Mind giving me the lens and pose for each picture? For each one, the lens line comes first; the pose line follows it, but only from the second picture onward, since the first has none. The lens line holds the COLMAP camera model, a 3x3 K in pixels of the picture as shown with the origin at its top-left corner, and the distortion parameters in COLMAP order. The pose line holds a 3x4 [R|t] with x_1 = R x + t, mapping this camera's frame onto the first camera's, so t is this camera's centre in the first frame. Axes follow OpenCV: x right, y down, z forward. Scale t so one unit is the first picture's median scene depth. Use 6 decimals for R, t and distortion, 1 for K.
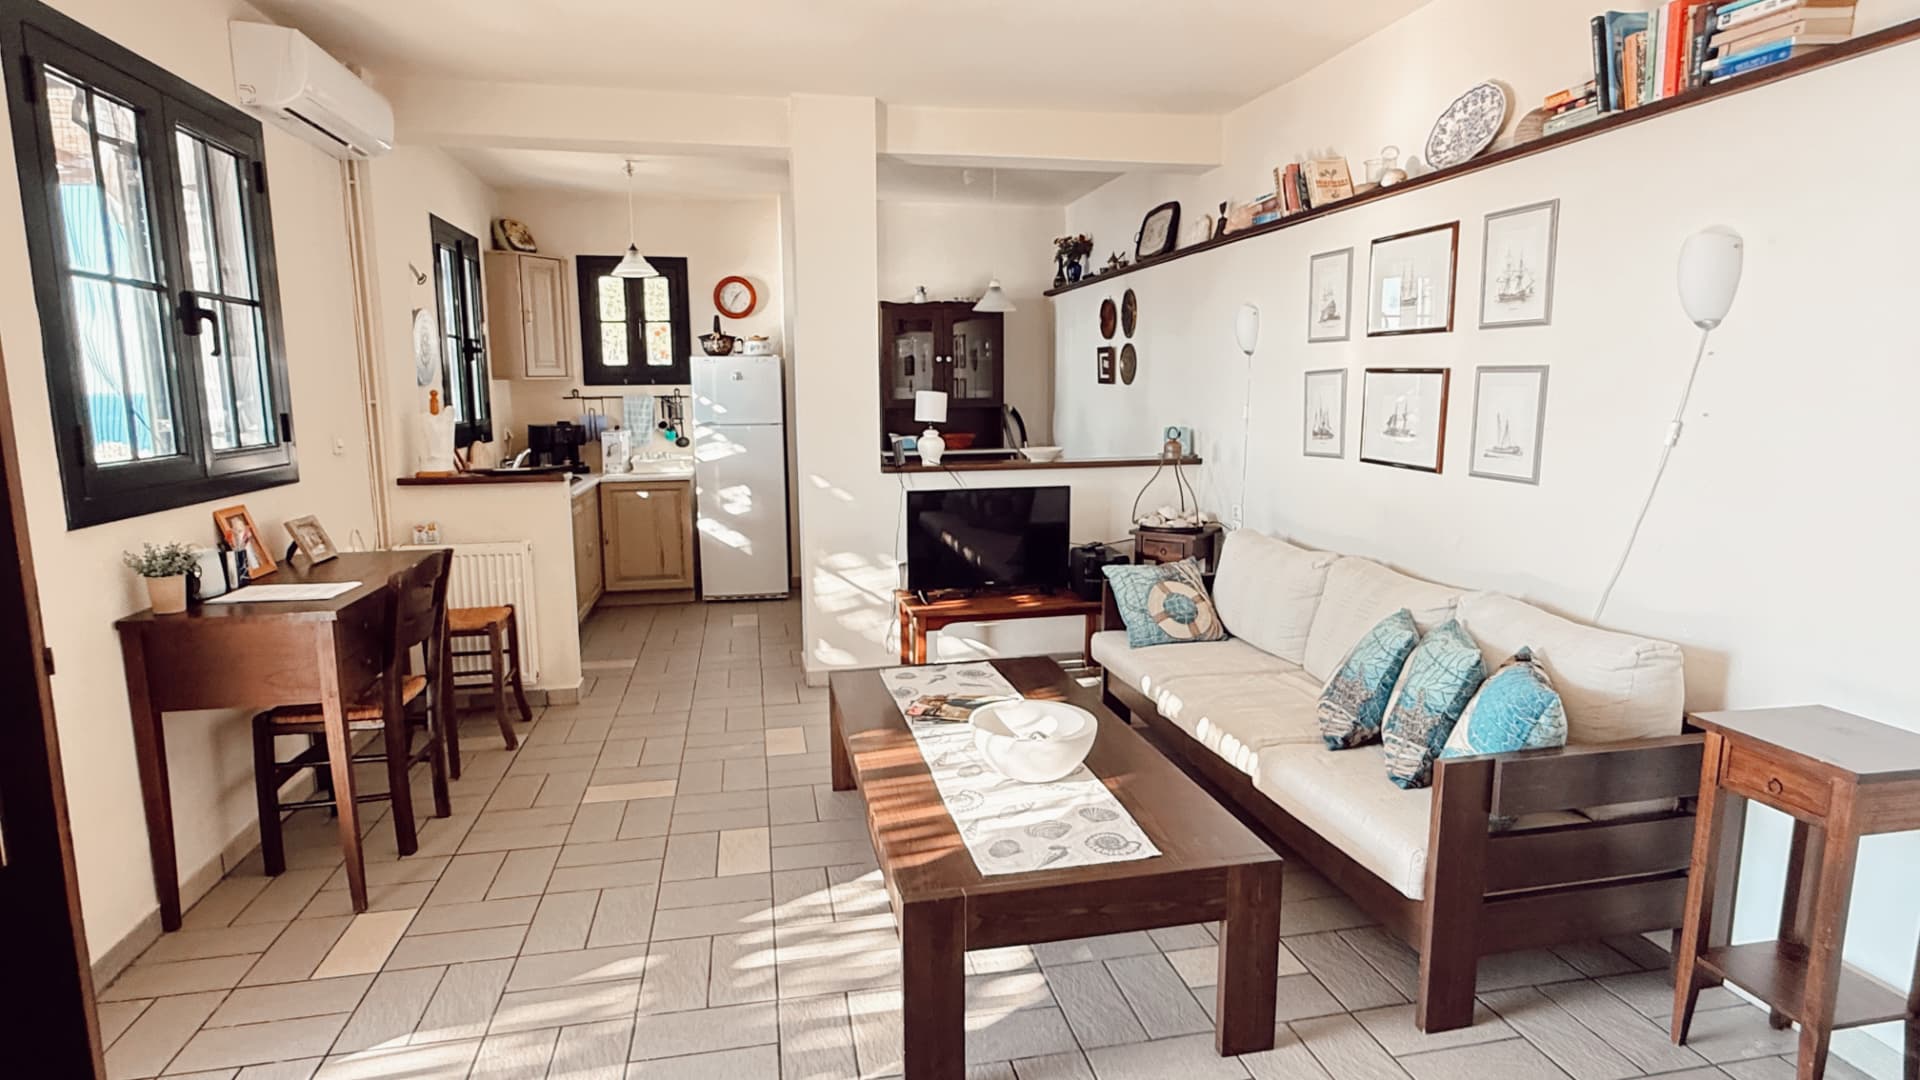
lens RADIAL K [[1024.4, 0, 972.4], [0, 1024.4, 535.9], [0, 0, 1]] dist [0.022529, 0.000006]
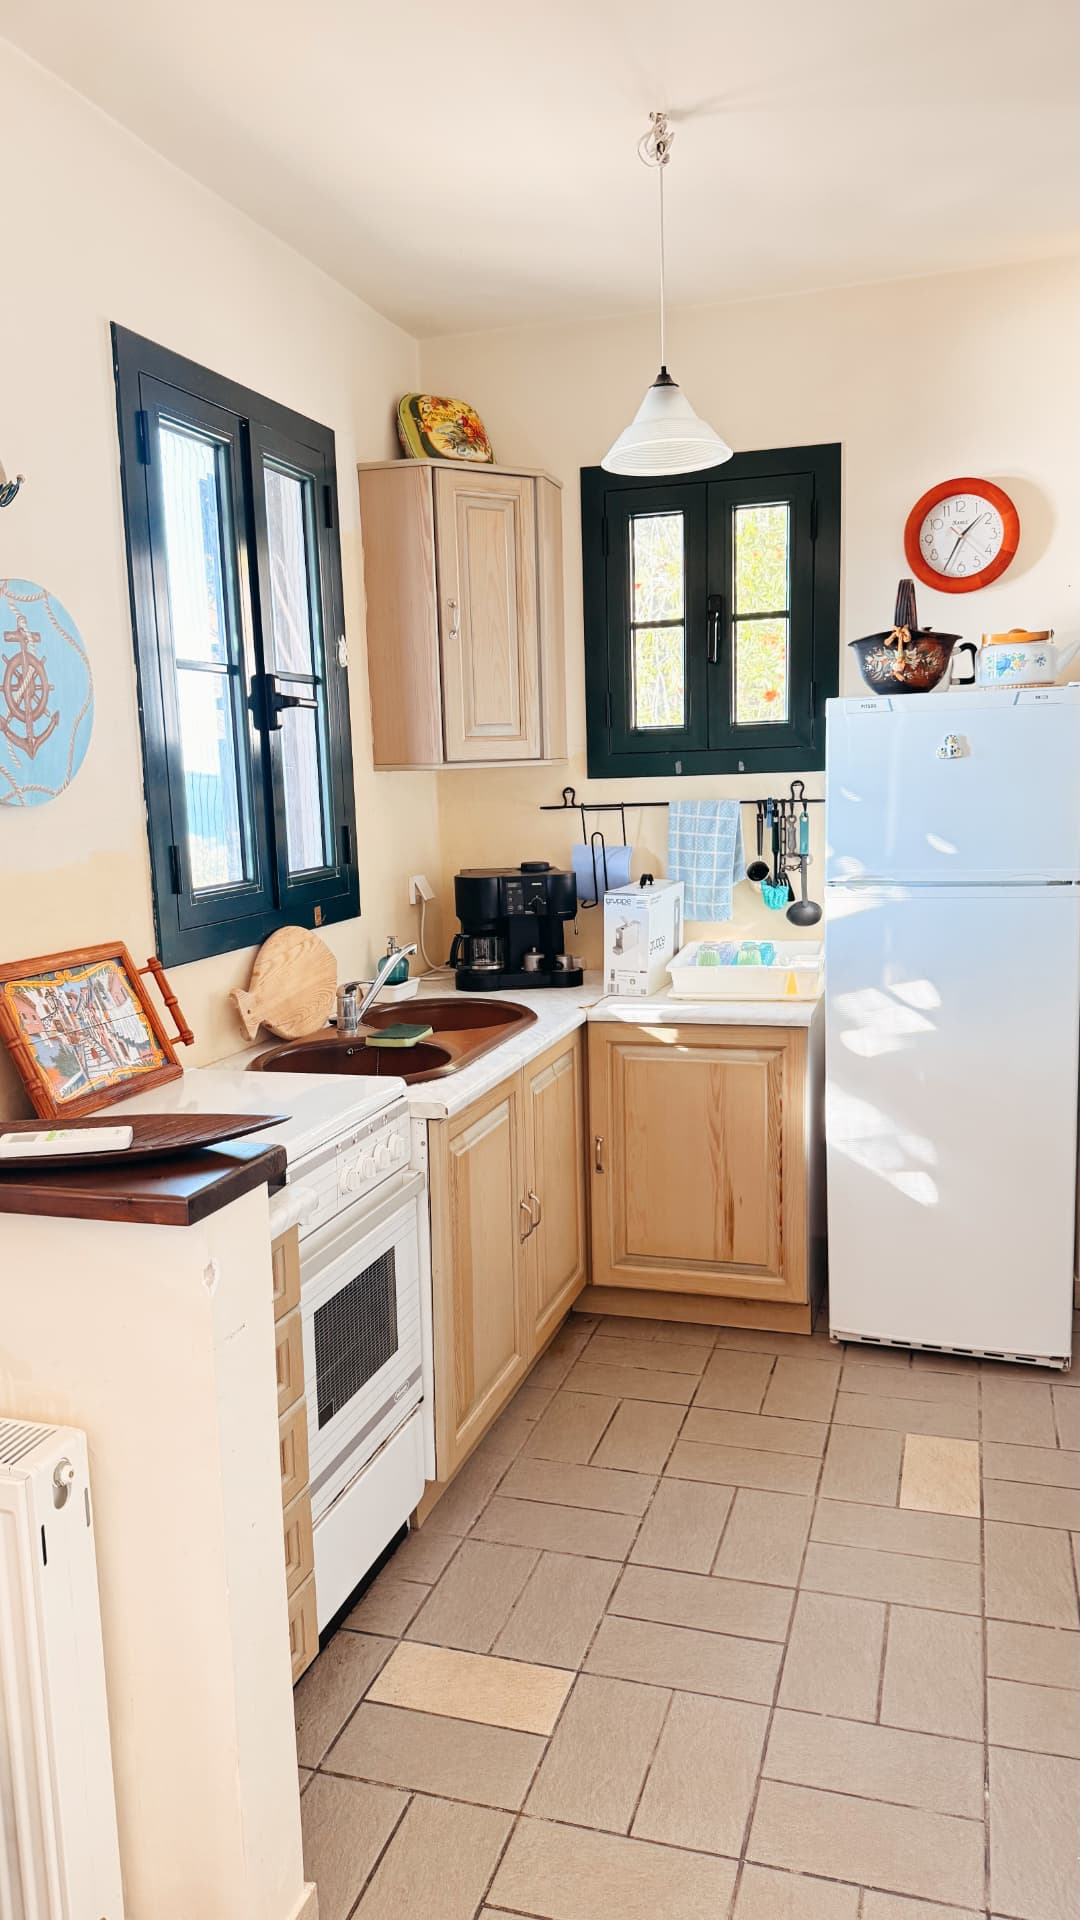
lens RADIAL K [[1354.6, 0, 537.9], [0, 1354.6, 970.3], [0, 0, 1]] dist [0.149172, -0.283756]
pose [[0.871021, 0.048186, -0.488878, -0.114484], [-0.049106, 0.998734, 0.010950, -0.072253], [0.488786, 0.014469, 0.872284, 0.499173]]
